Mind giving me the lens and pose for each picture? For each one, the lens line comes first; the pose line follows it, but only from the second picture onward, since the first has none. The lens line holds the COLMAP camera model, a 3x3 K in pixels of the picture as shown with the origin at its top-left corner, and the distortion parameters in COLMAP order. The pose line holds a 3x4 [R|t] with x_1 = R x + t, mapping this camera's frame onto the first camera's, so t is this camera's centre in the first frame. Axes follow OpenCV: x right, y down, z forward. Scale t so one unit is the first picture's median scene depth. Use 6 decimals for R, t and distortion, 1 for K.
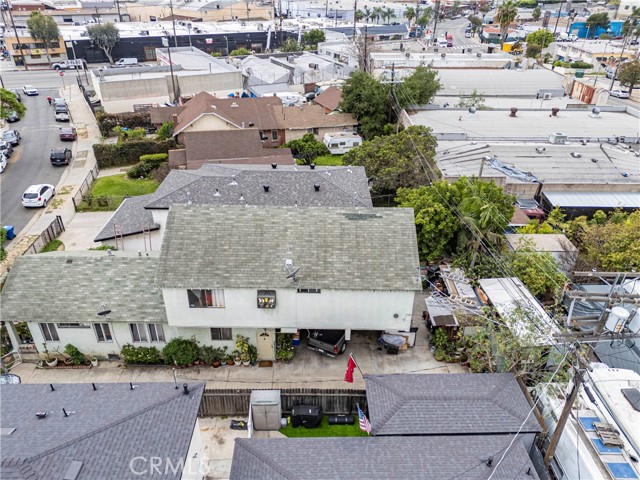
lens RADIAL K [[465.7, 0, 321.7], [0, 465.7, 239.8], [0, 0, 1]] dist [0.079232, -0.075985]
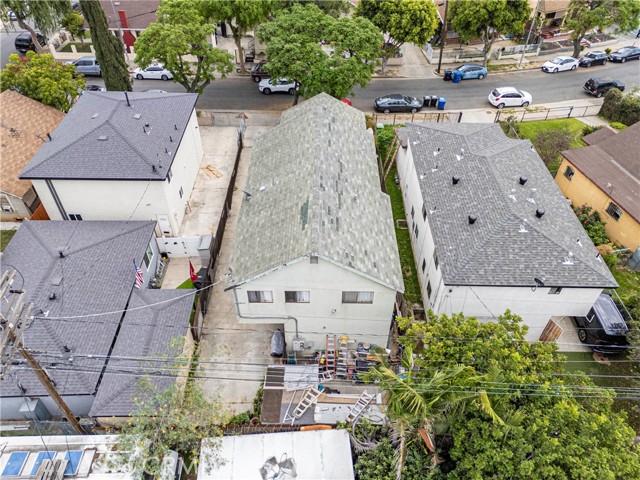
lens RADIAL K [[465.7, 0, 321.7], [0, 465.7, 239.8], [0, 0, 1]] dist [0.079232, -0.075985]
pose [[-0.005907, 0.670662, -0.741740, 0.445475], [-0.514470, 0.634017, 0.577359, -0.314386], [0.857488, 0.385013, 0.341290, 0.432301]]
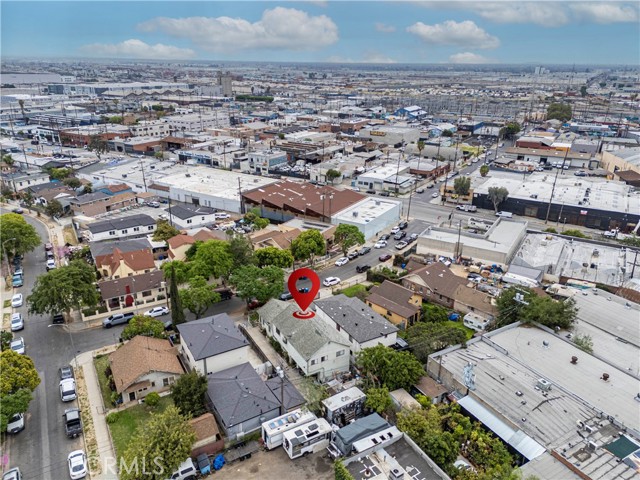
lens RADIAL K [[463.2, 0, 321.3], [0, 463.2, 239.4], [0, 0, 1]] dist [0.098869, -0.119624]
pose [[0.495173, 0.300311, -0.815240, 1.331301], [-0.440668, 0.895511, 0.062221, -0.444381], [0.748743, 0.328440, 0.575771, -0.497901]]
